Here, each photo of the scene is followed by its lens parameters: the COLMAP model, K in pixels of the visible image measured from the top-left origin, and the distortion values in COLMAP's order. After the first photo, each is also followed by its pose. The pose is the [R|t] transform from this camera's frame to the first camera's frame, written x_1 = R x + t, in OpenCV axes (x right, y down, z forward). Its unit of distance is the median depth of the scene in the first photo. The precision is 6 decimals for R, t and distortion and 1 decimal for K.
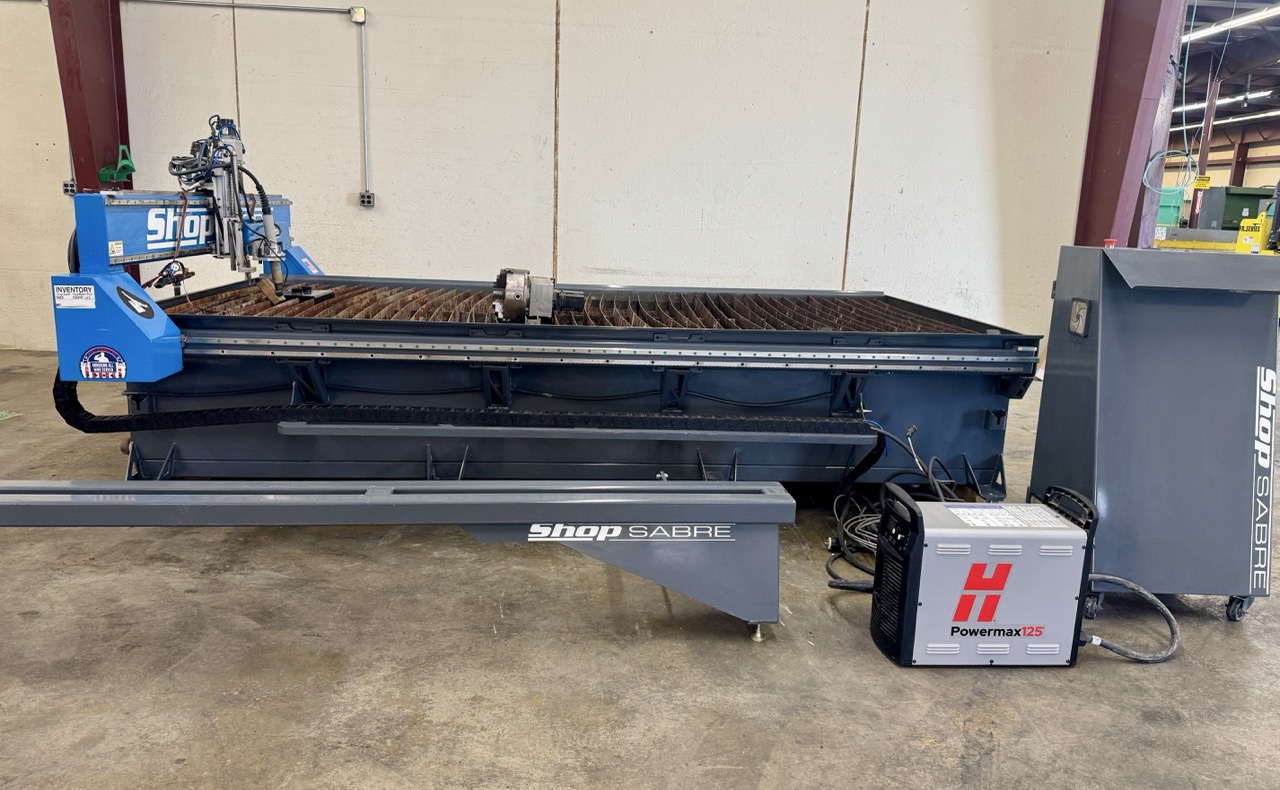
lens RADIAL K [[901.6, 0, 636.2], [0, 901.6, 387.6], [0, 0, 1]] dist [0.041335, -0.051525]
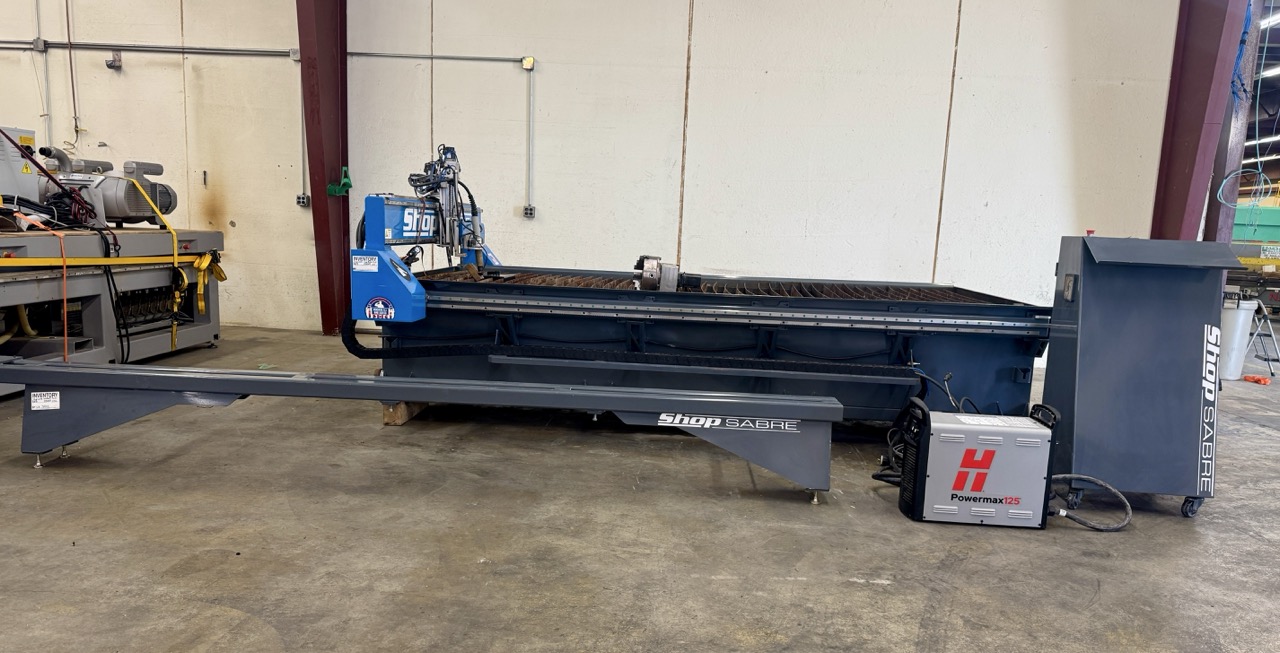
lens RADIAL K [[898.9, 0, 637.9], [0, 898.9, 367.9], [0, 0, 1]] dist [0.066385, -0.083563]
pose [[0.991211, 0.026317, -0.129650, 0.031818], [-0.032198, 0.998536, -0.043471, 0.121973], [0.128316, 0.047263, 0.990607, -0.417800]]
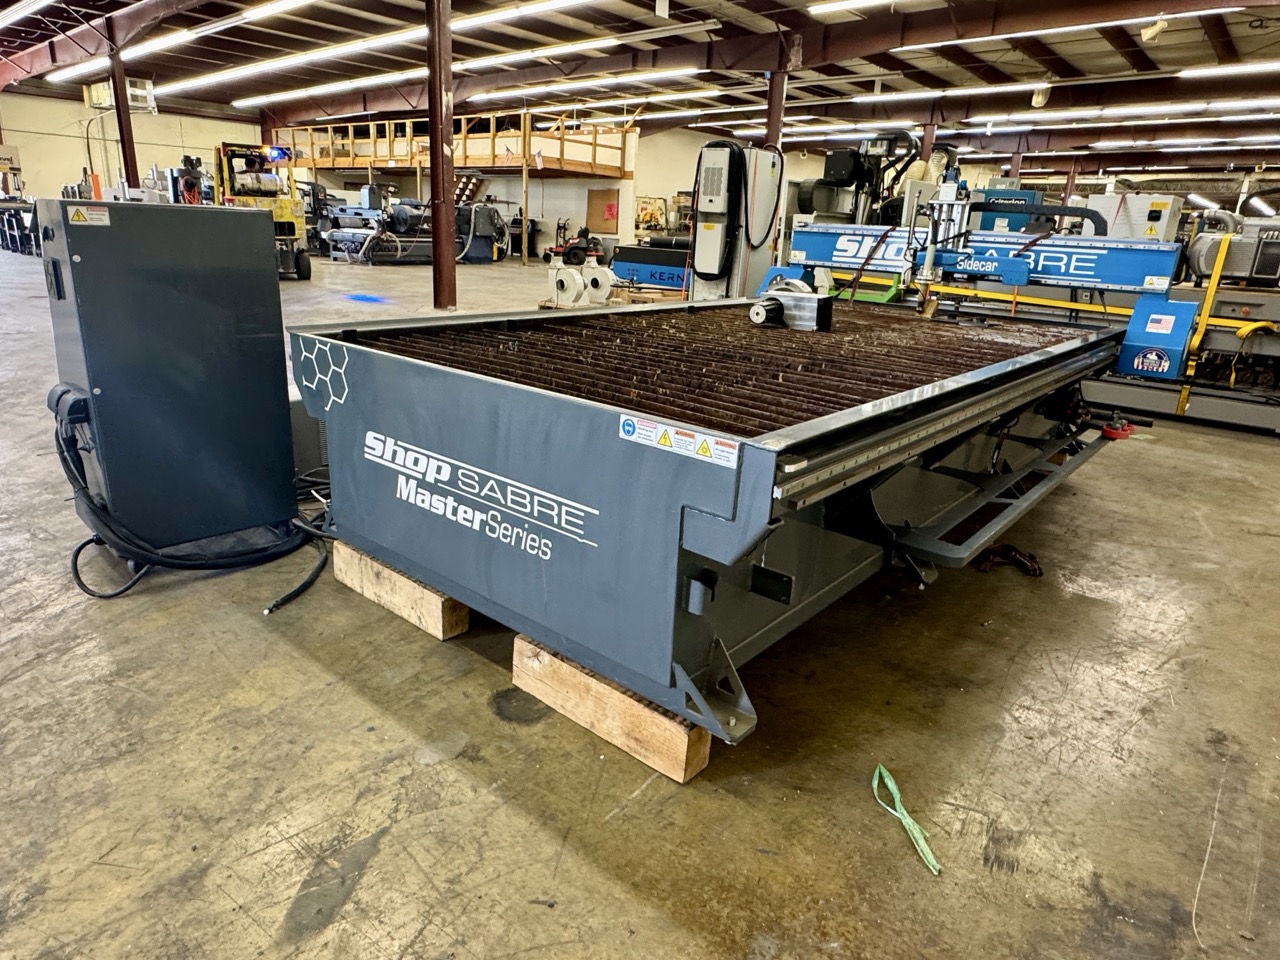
lens RADIAL K [[790.6, 0, 637.2], [0, 790.6, 471.4], [0, 0, 1]] dist [-0.006110, 0.002572]
pose [[-0.696717, 0.146363, -0.702256, 0.864952], [-0.213115, 0.892532, 0.397454, -0.338113], [0.684958, 0.426574, -0.590649, 1.962300]]
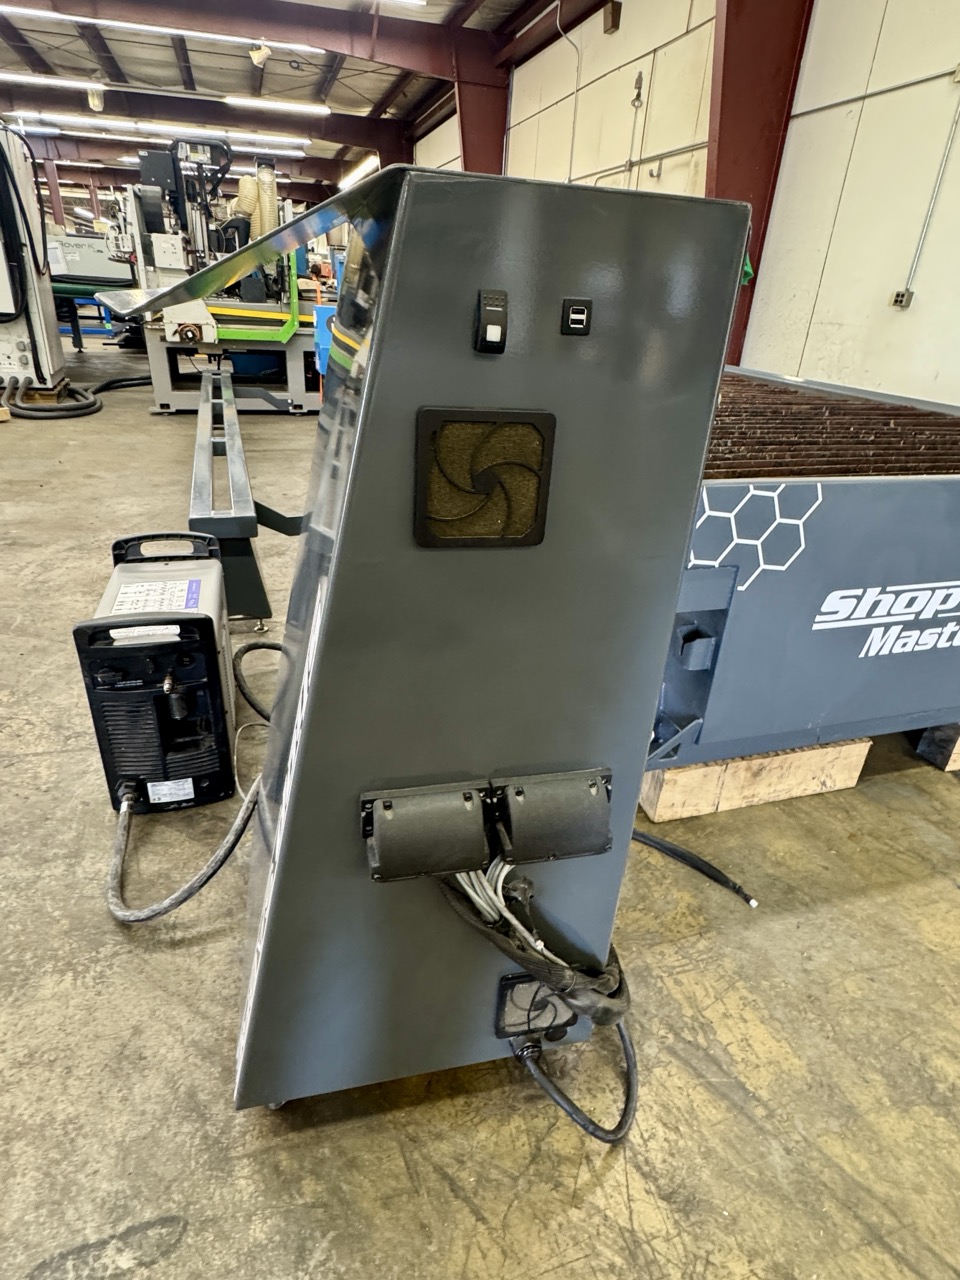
lens RADIAL K [[702.8, 0, 483.2], [0, 702.8, 636.6], [0, 0, 1]] dist [-0.010189, 0.003665]
pose [[0.227797, 0.409595, -0.883369, 0.890652], [-0.240968, 0.902715, 0.356426, -0.103083], [0.943421, 0.131670, 0.304335, 0.953062]]
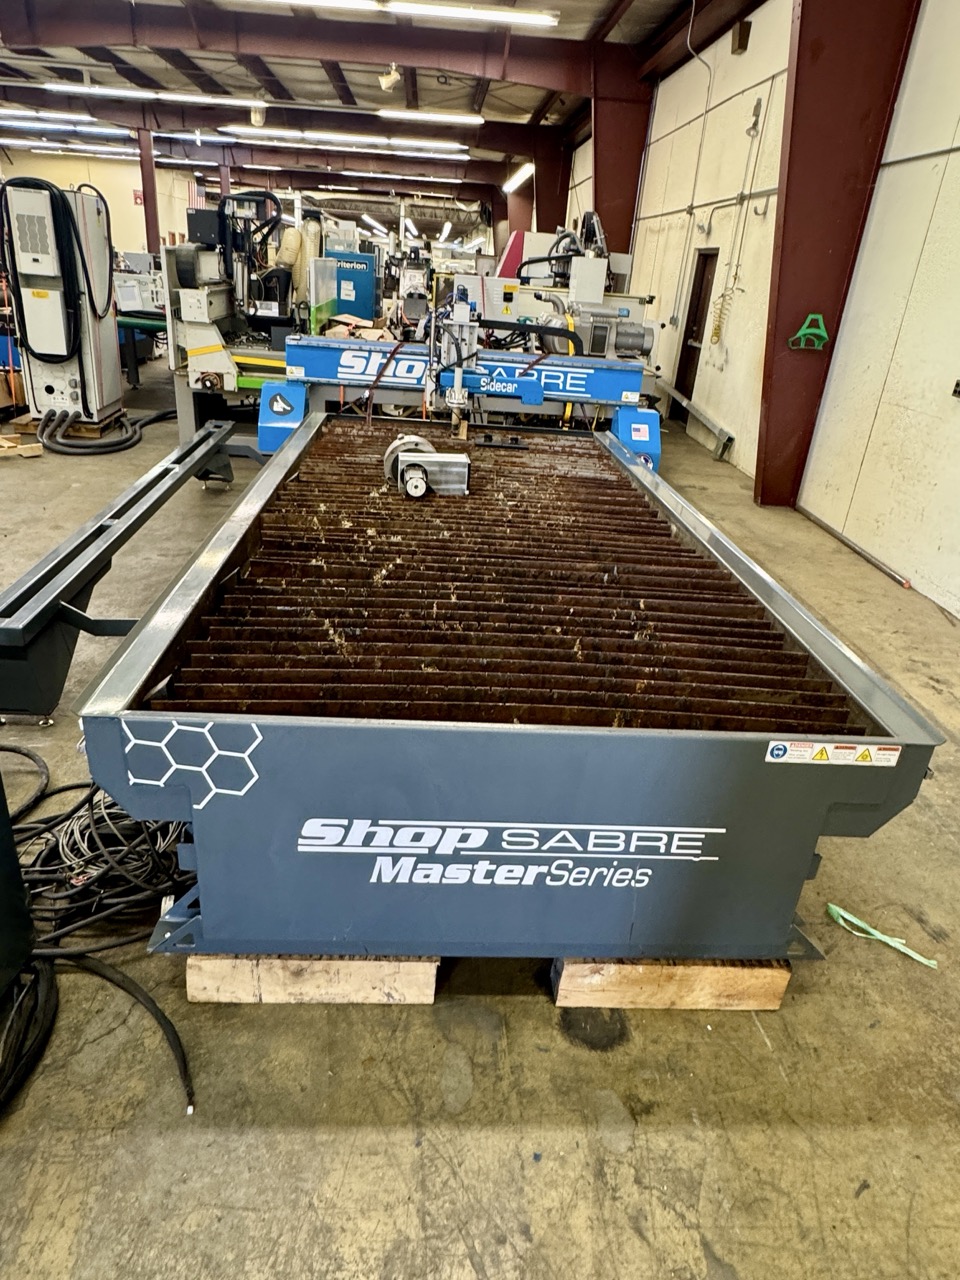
lens RADIAL K [[790.6, 0, 478.5], [0, 790.6, 627.4], [0, 0, 1]] dist [-0.006110, 0.002572]
pose [[-0.015706, 0.379002, -0.925262, 0.964861], [-0.272902, 0.888617, 0.368624, -0.371474], [0.961914, 0.258296, 0.089474, 1.351885]]
